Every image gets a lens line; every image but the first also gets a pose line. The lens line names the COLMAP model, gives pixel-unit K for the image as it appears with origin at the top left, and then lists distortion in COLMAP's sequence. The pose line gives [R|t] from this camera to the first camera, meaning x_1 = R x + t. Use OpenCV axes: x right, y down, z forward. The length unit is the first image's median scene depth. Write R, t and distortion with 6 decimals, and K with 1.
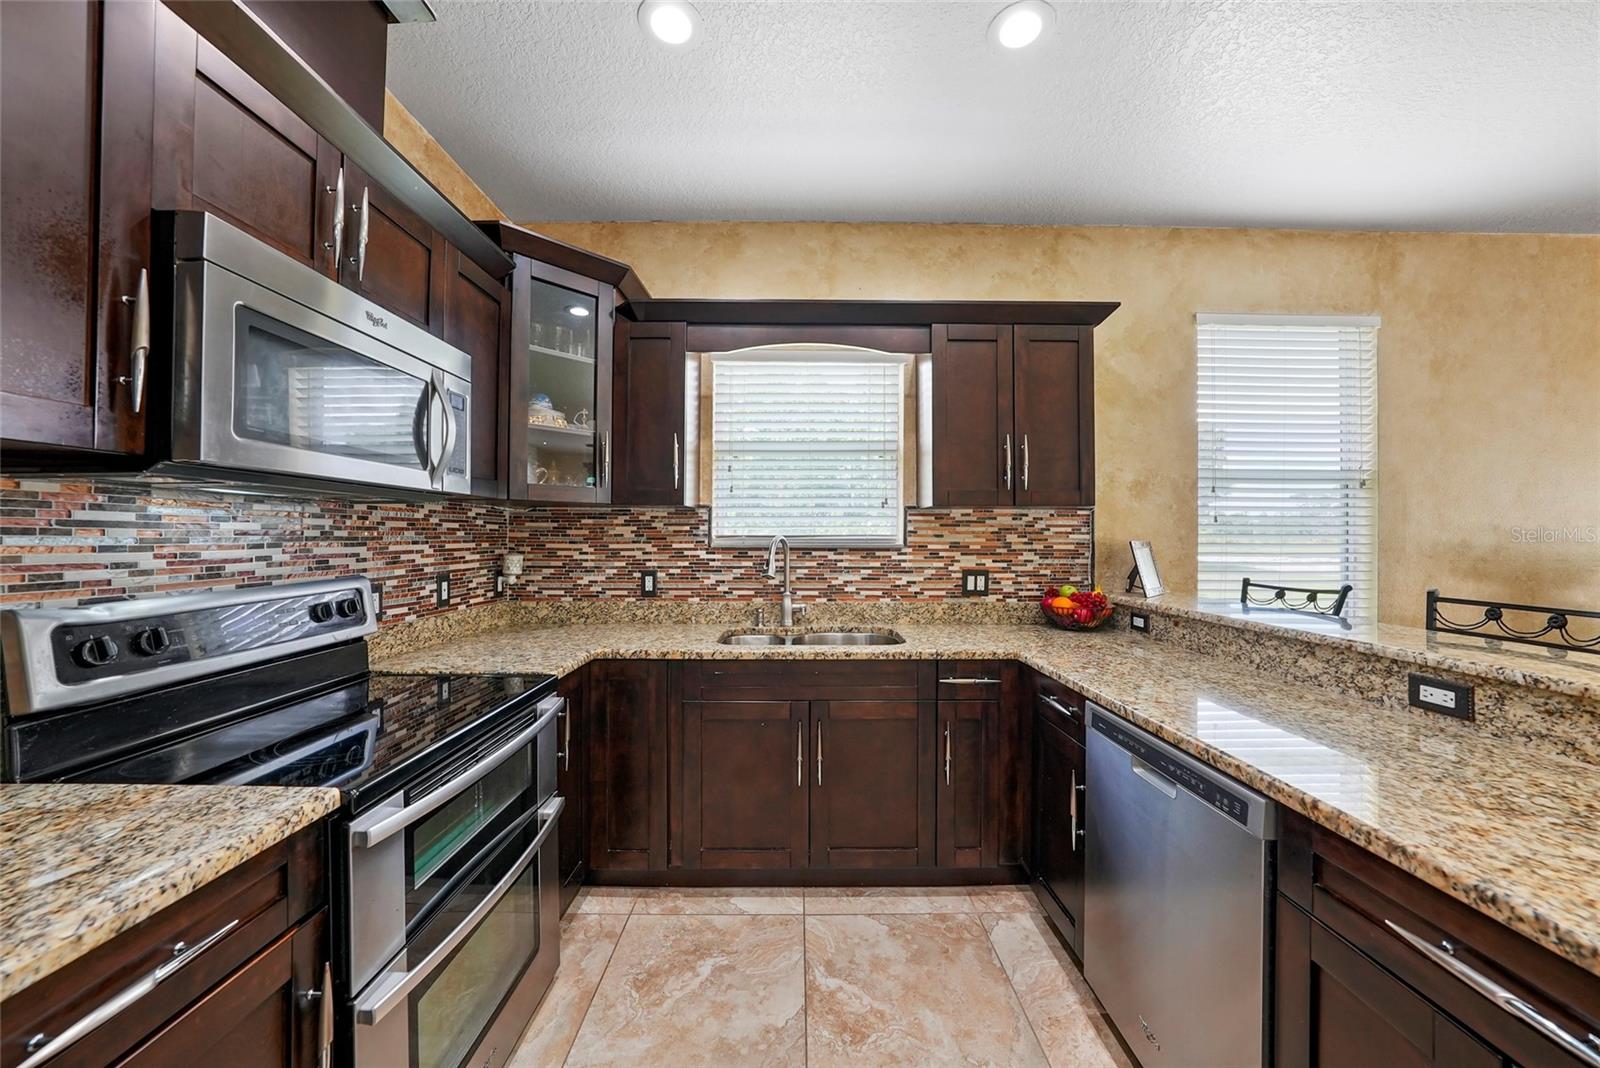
lens RADIAL K [[555.1, 0, 799.9], [0, 555.1, 535.9], [0, 0, 1]] dist [-0.023002, 0.000054]
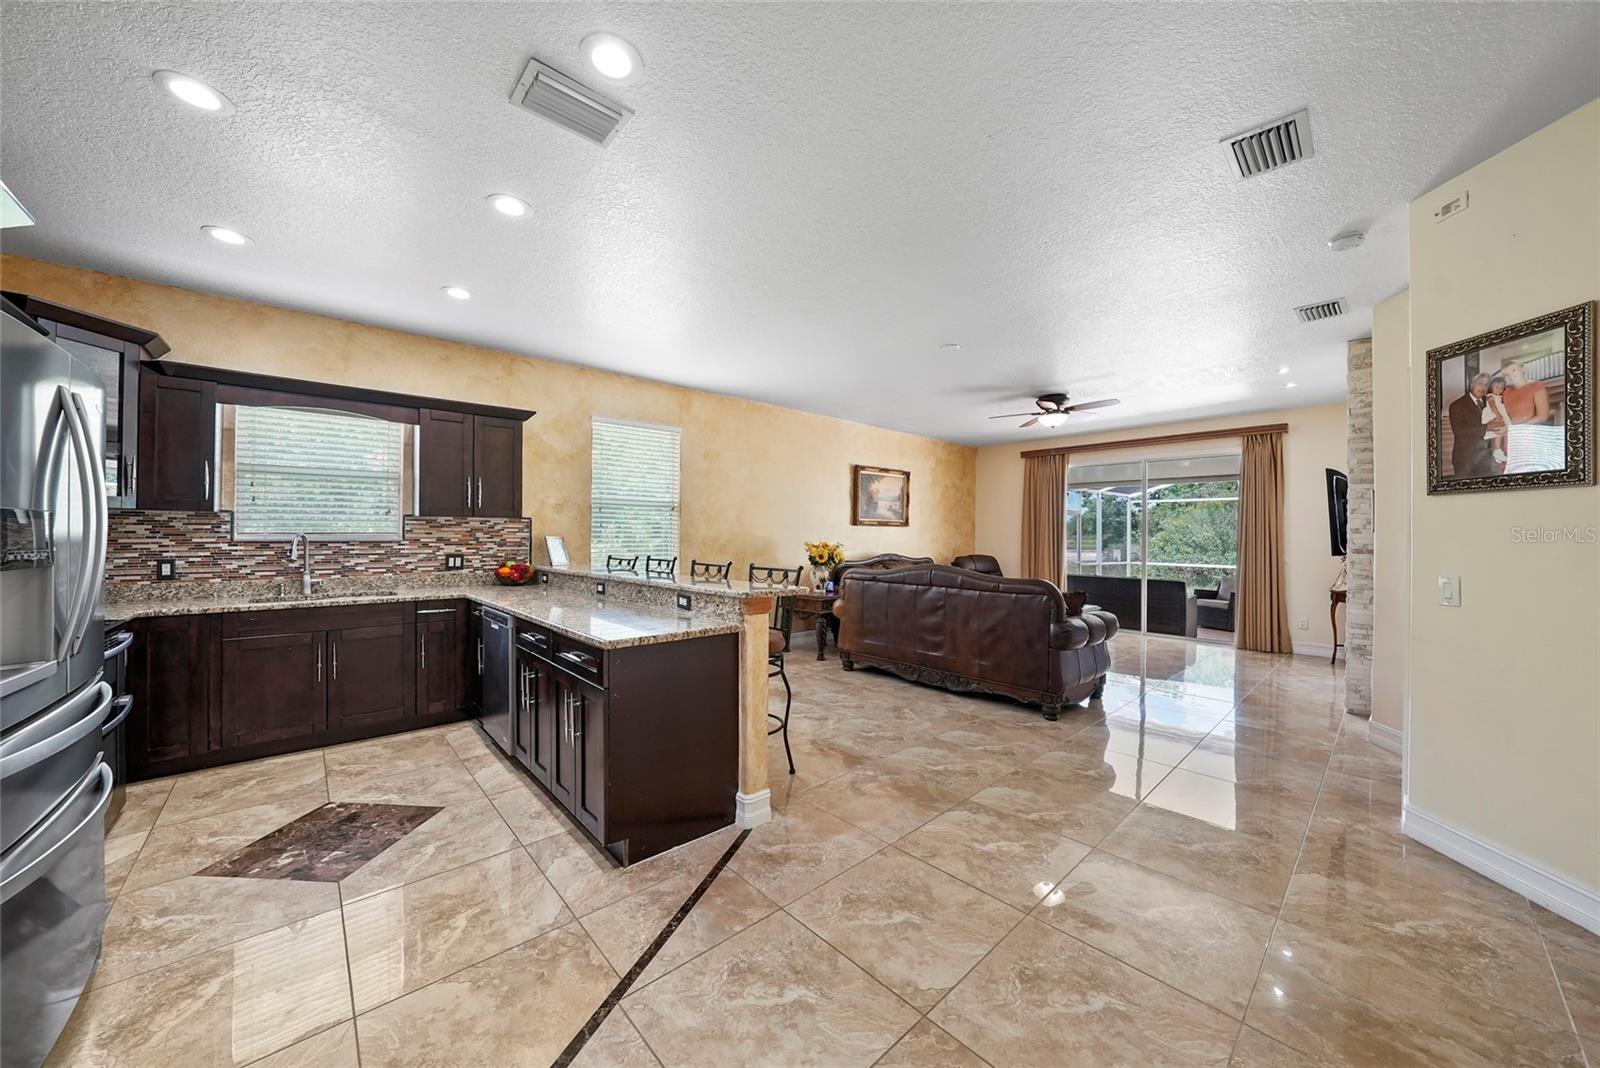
lens RADIAL K [[562.5, 0, 806.2], [0, 562.5, 534.1], [0, 0, 1]] dist [-0.031268, 0.006424]
pose [[0.738319, 0.002450, 0.674447, -0.028099], [-0.007577, 0.999960, 0.004662, -0.013776], [-0.674409, -0.008552, 0.738308, -0.935360]]
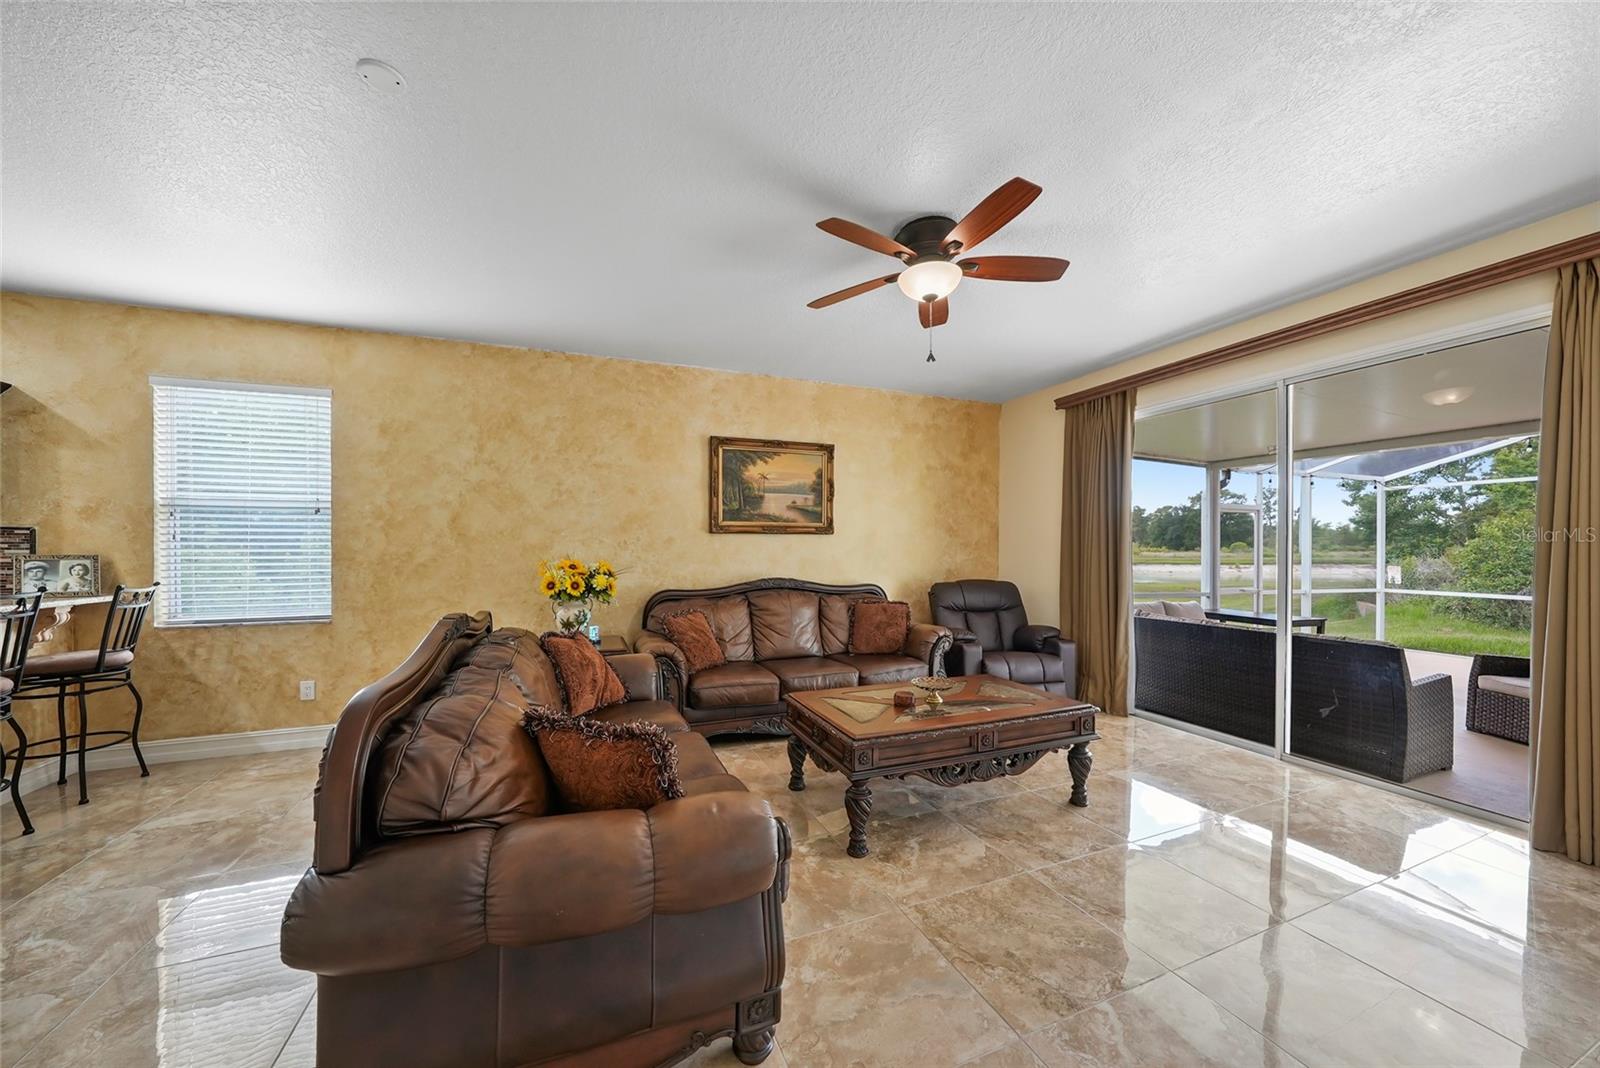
lens RADIAL K [[574.6, 0, 802.5], [0, 574.6, 550.5], [0, 0, 1]] dist [-0.030324, 0.006977]
pose [[0.926435, -0.006150, 0.376404, 1.660226], [0.002918, 0.999954, 0.009156, -0.006666], [-0.376443, -0.007384, 0.926410, -0.793858]]
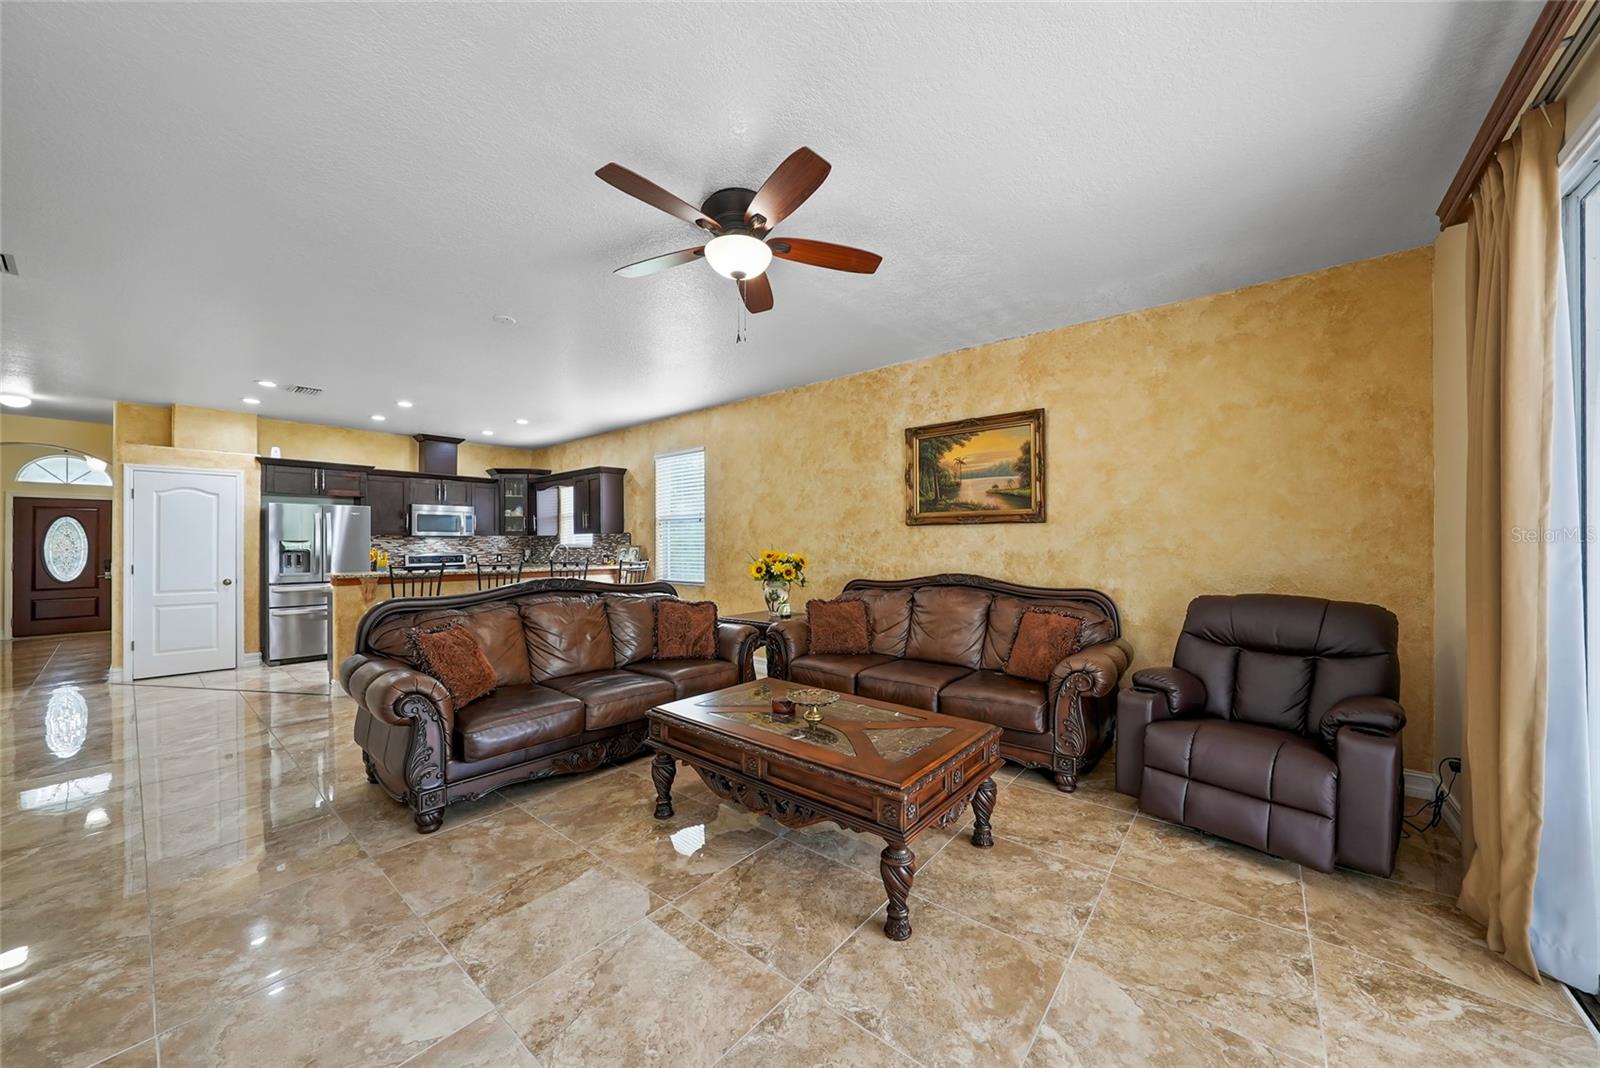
lens RADIAL K [[567.8, 0, 809.0], [0, 567.8, 540.5], [0, 0, 1]] dist [-0.029457, 0.006906]
pose [[0.773560, -0.009436, -0.633653, 2.970316], [0.009833, 0.999947, -0.002887, 0.003118], [0.633647, -0.003997, 0.773612, -0.587864]]
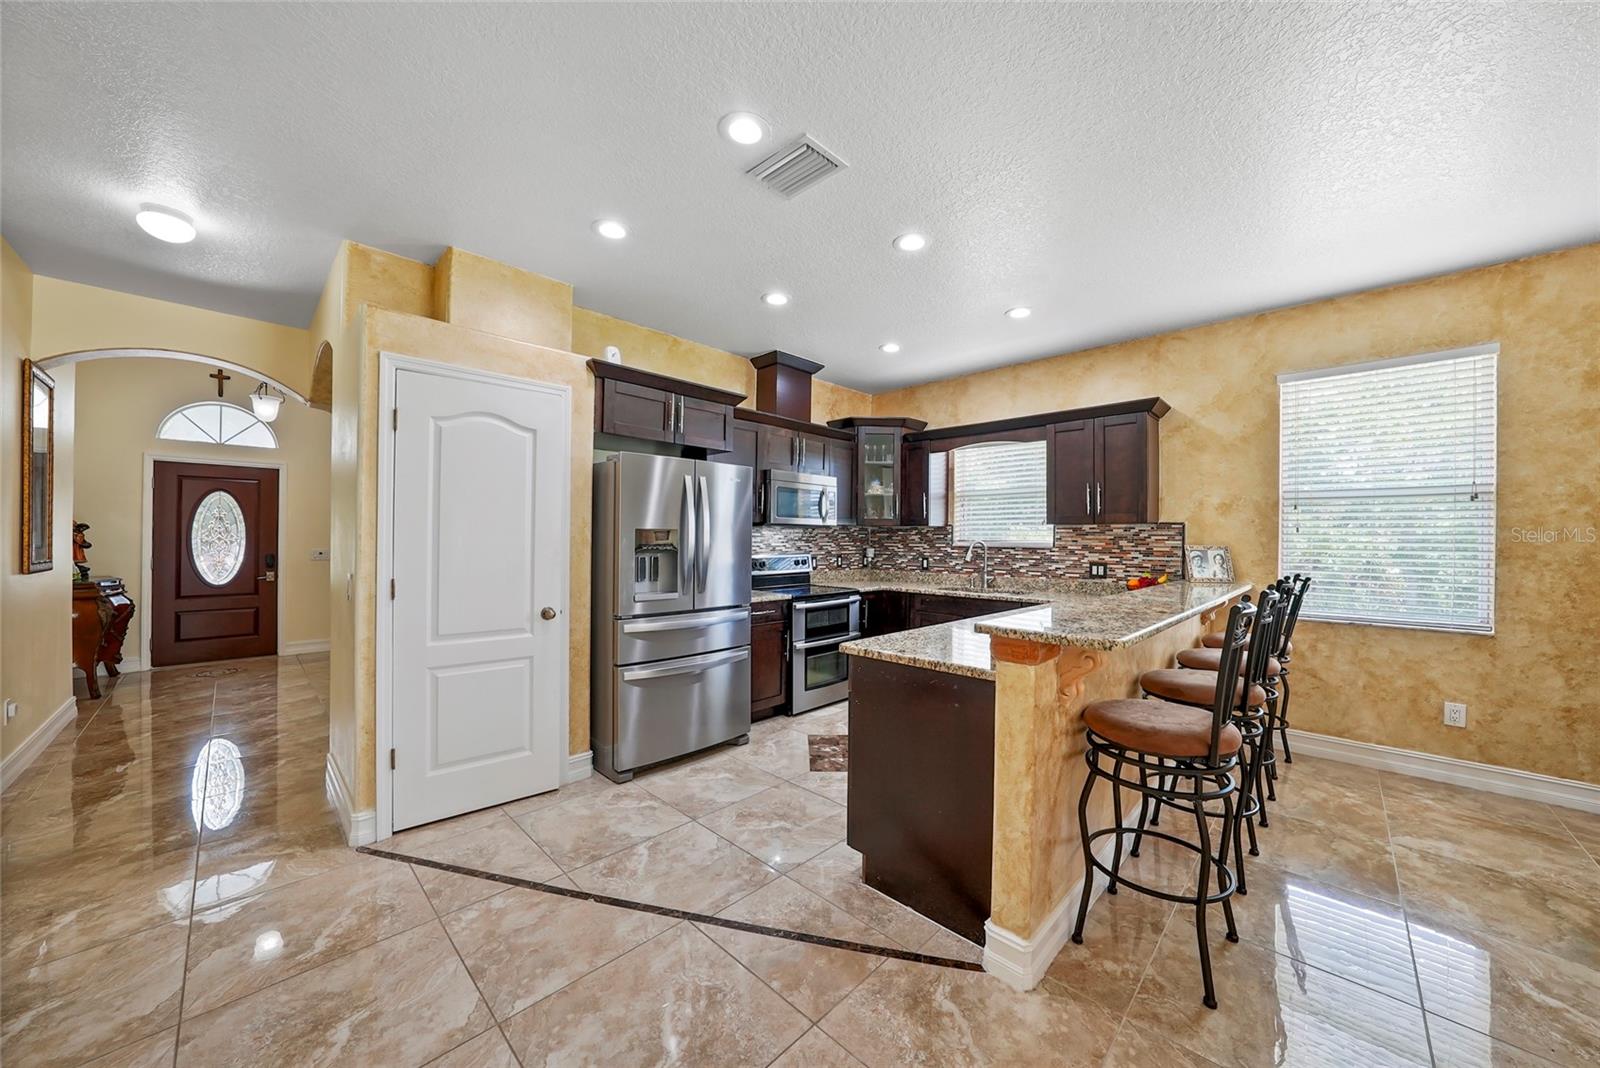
lens RADIAL K [[567.8, 0, 809.0], [0, 567.8, 540.5], [0, 0, 1]] dist [-0.029457, 0.006906]
pose [[0.714255, 0.006836, -0.699853, 0.869368], [-0.003815, 0.999975, 0.005874, -0.009035], [0.699876, -0.001526, 0.714263, -0.775556]]
